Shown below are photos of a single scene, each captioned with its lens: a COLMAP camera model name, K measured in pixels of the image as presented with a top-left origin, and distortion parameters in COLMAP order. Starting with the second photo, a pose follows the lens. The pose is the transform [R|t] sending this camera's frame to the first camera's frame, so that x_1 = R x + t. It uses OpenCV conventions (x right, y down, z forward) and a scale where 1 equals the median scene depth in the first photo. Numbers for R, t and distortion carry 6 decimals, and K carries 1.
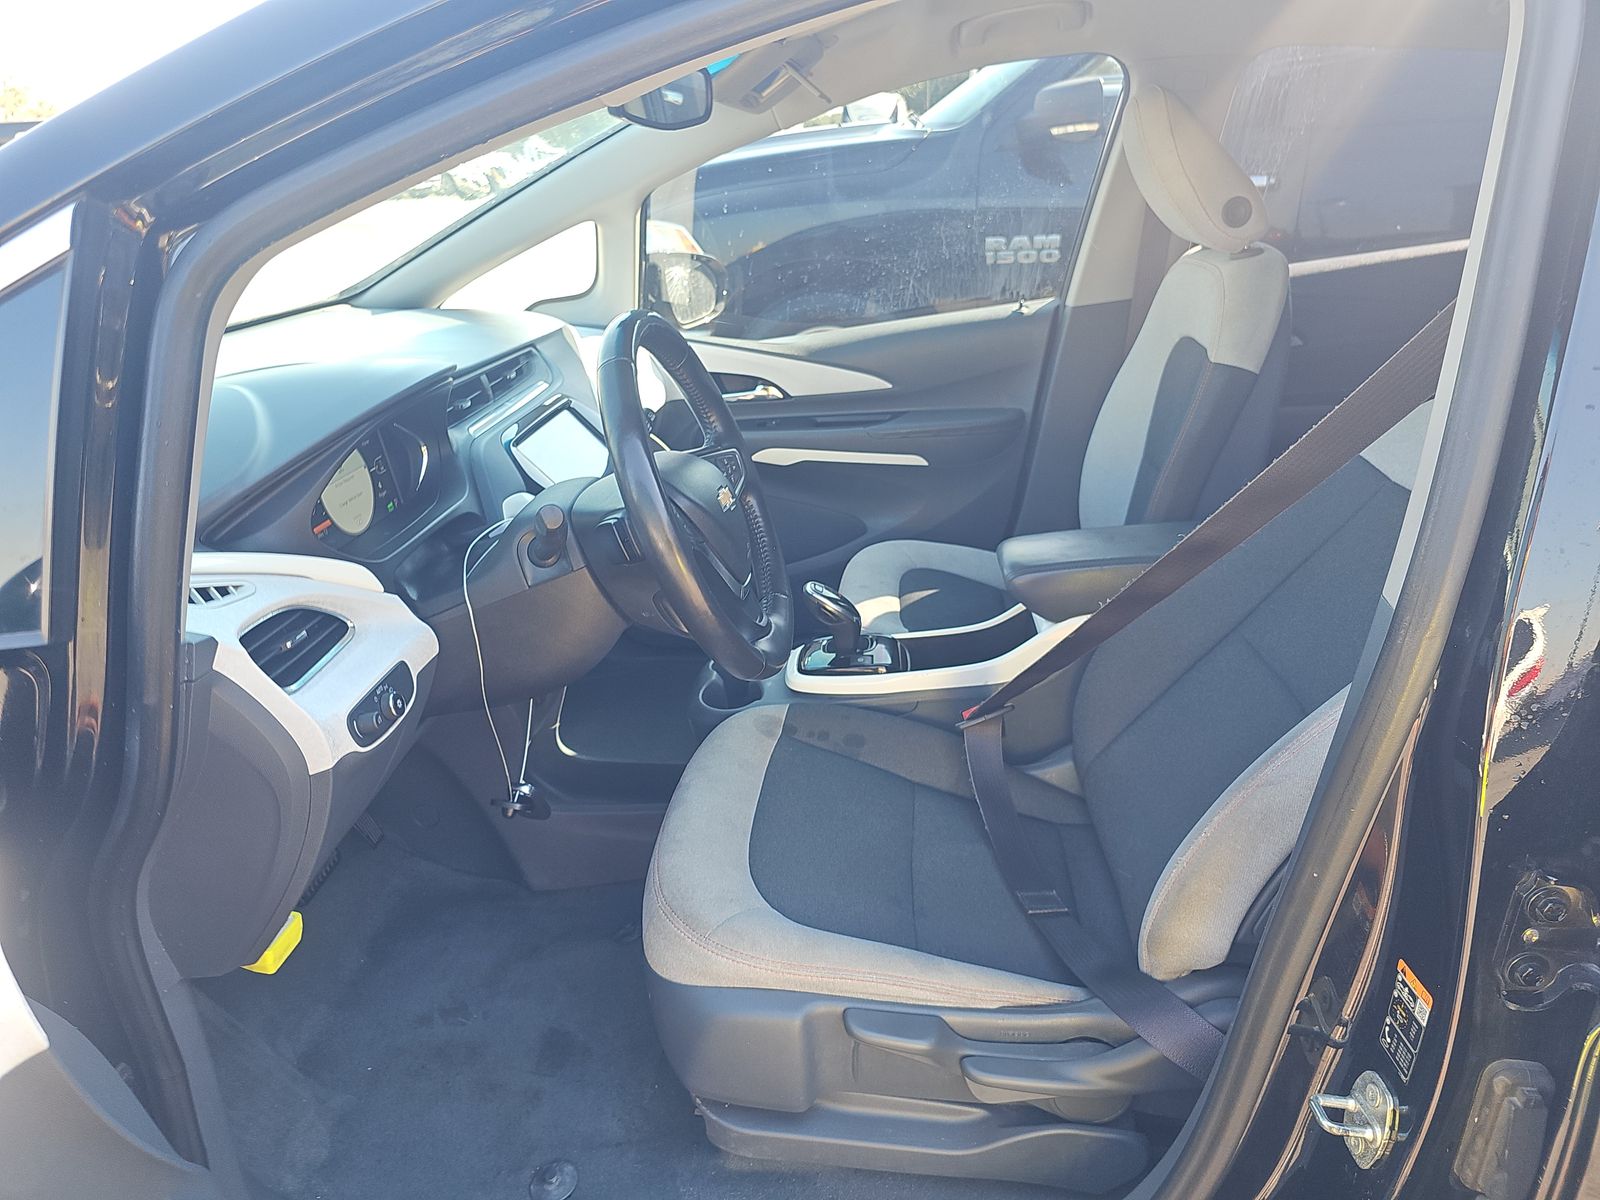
lens RADIAL K [[1090.3, 0, 796.9], [0, 1090.3, 583.0], [0, 0, 1]] dist [0.041390, -0.048114]
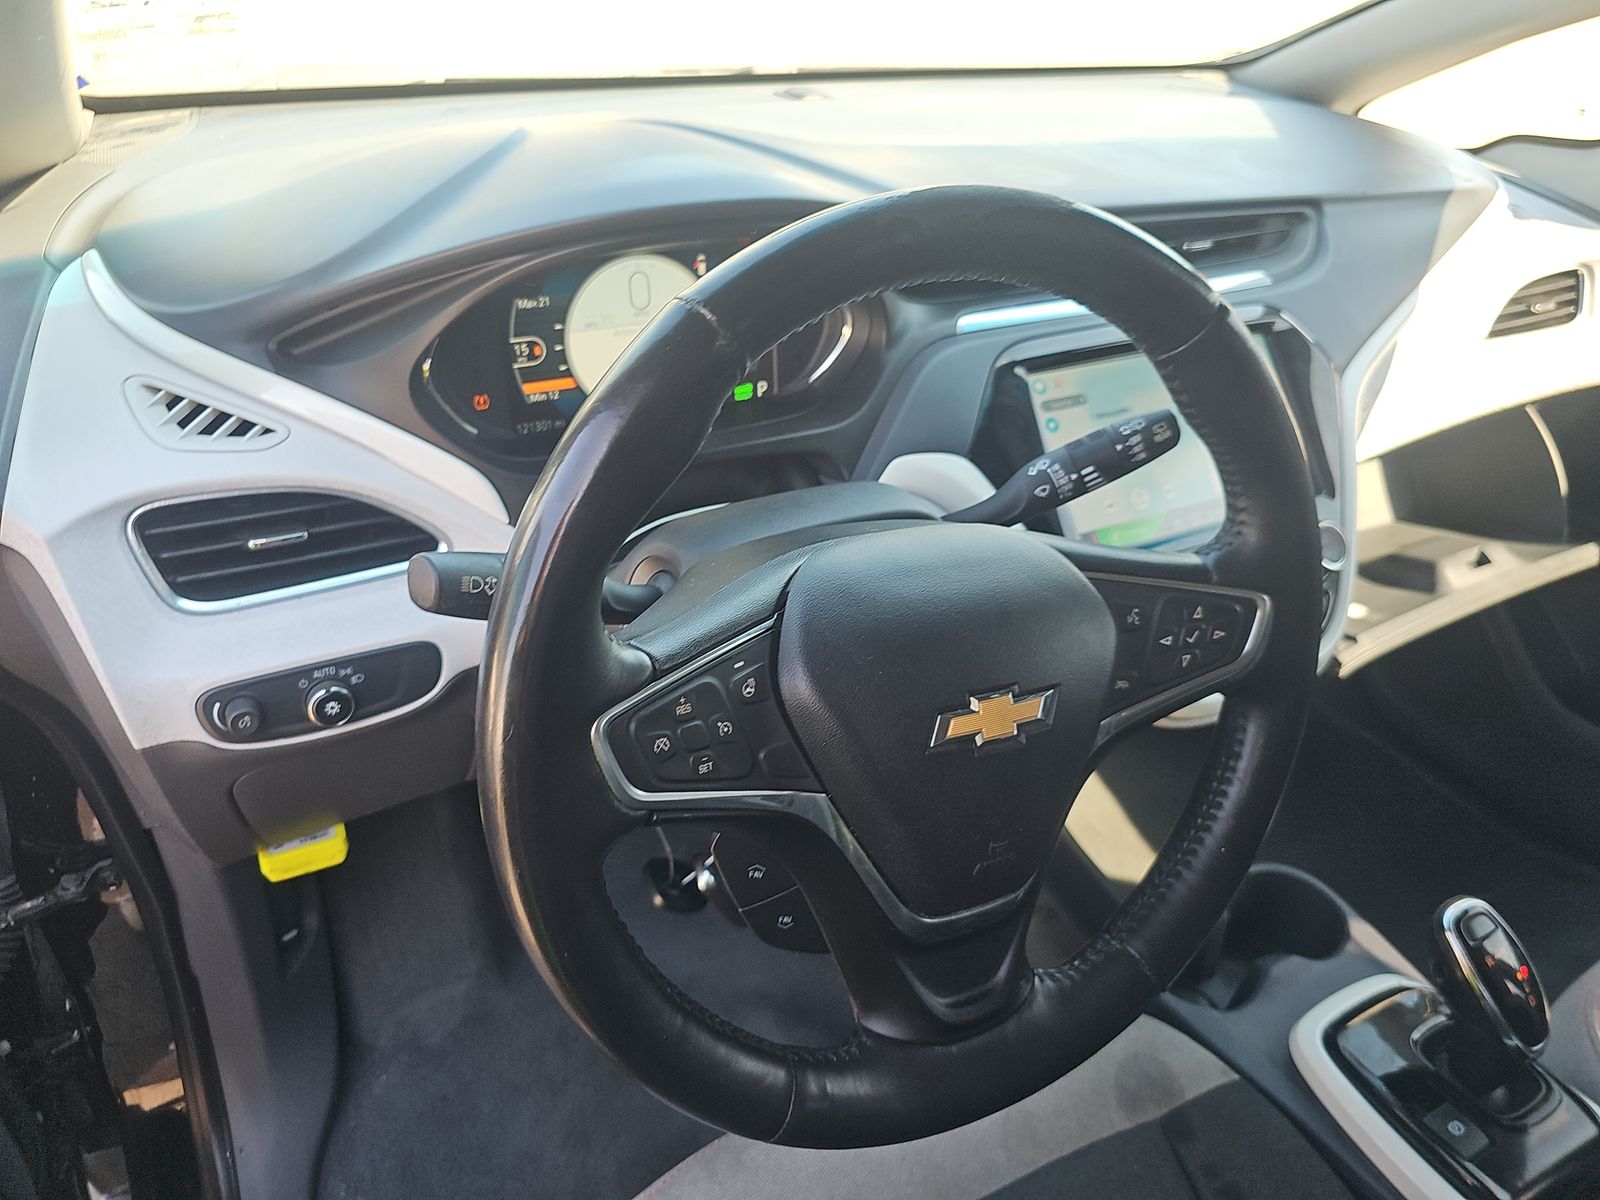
lens RADIAL K [[1090.3, 0, 796.9], [0, 1090.3, 583.0], [0, 0, 1]] dist [0.041390, -0.048114]
pose [[0.540409, 0.506692, -0.671730, 0.155057], [-0.370850, 0.860054, 0.350395, -0.261931], [0.755267, 0.059754, 0.652688, 0.788408]]
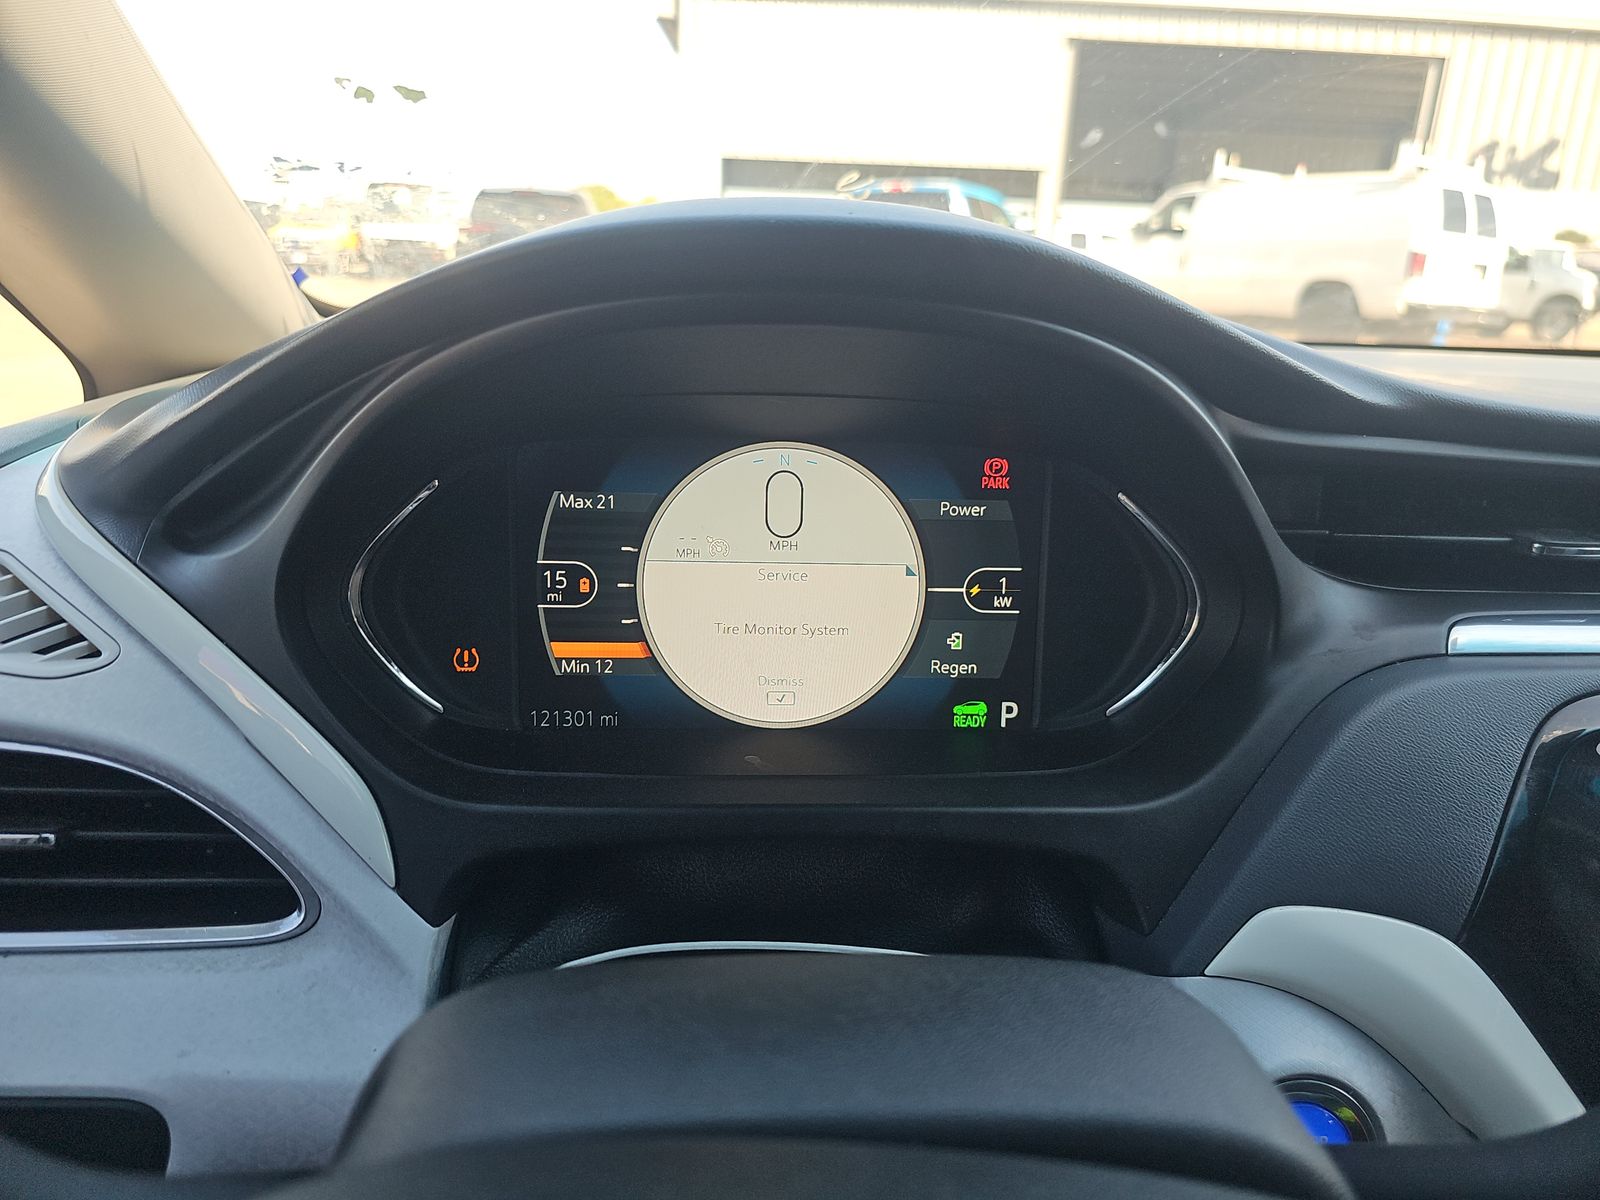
lens RADIAL K [[1090.3, 0, 796.9], [0, 1090.3, 583.0], [0, 0, 1]] dist [0.041390, -0.048114]
pose [[0.157905, 0.299741, -0.940862, -0.104300], [-0.395054, 0.892416, 0.218005, -0.198184], [0.904985, 0.337267, 0.259330, 1.086303]]
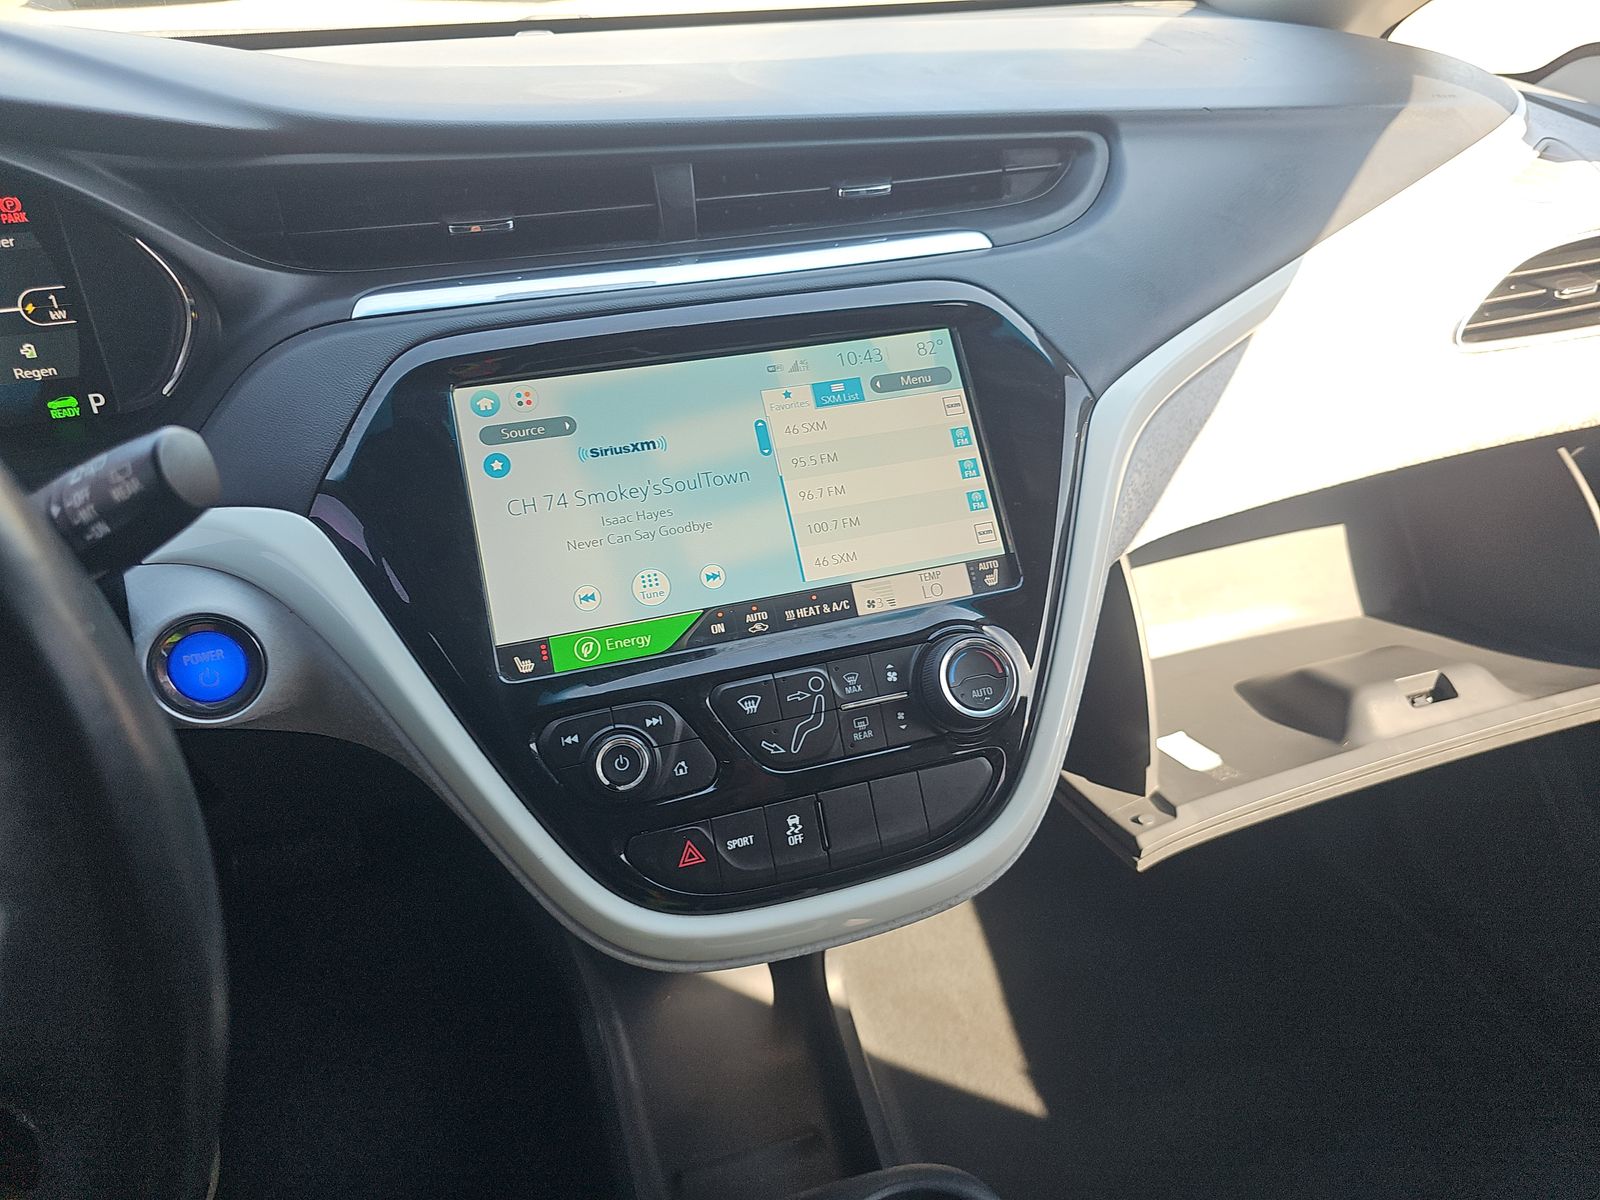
lens RADIAL K [[1150.7, 0, 800.0], [0, 1150.7, 600.0], [0, 0, 1]] dist [-0.012181, -0.007145]
pose [[0.387286, 0.516699, -0.763565, 0.143165], [-0.338693, 0.850024, 0.403418, -0.356305], [0.857494, 0.102376, 0.504205, 1.310054]]
